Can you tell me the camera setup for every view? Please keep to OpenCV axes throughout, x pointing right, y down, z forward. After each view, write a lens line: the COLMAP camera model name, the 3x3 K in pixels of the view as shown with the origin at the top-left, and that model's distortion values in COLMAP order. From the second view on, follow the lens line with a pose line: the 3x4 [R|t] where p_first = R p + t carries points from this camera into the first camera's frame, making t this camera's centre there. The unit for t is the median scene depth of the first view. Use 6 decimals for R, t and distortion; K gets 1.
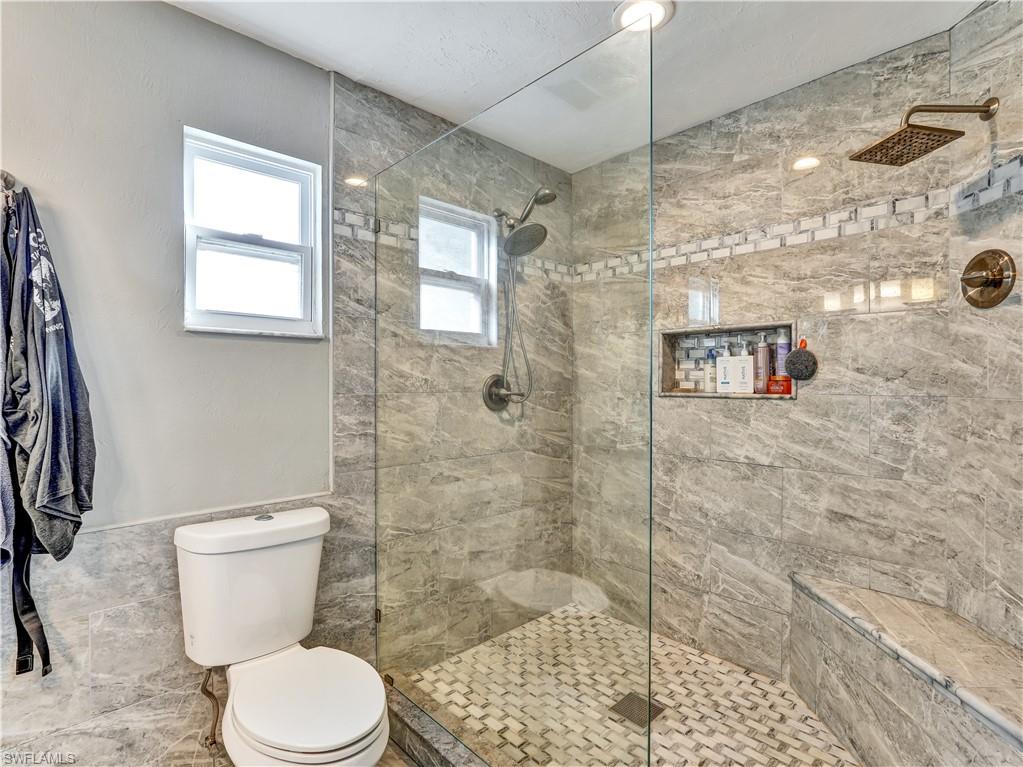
lens RADIAL K [[514.6, 0, 511.5], [0, 514.6, 383.5], [0, 0, 1]] dist [-0.020551, 0.012757]
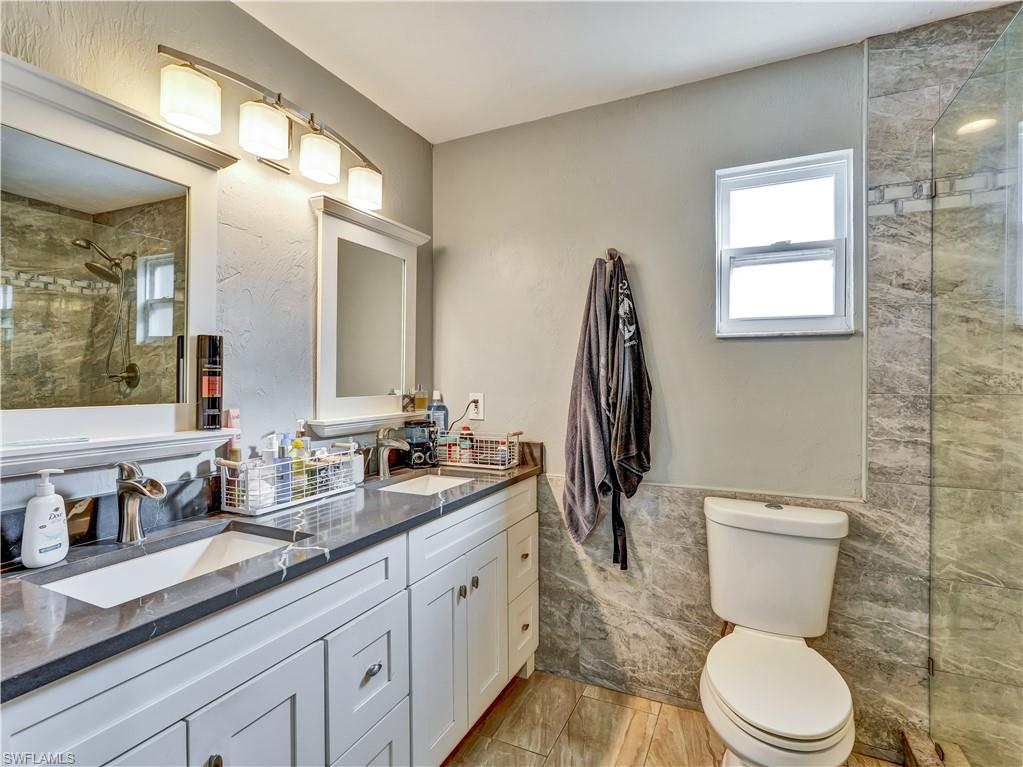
lens RADIAL K [[514.6, 0, 511.5], [0, 514.6, 383.5], [0, 0, 1]] dist [-0.020551, 0.012757]
pose [[0.362109, 0.005676, -0.932118, 0.267335], [-0.006329, 0.999973, 0.003631, 0.003702], [0.932114, 0.004585, 0.362136, 0.082593]]
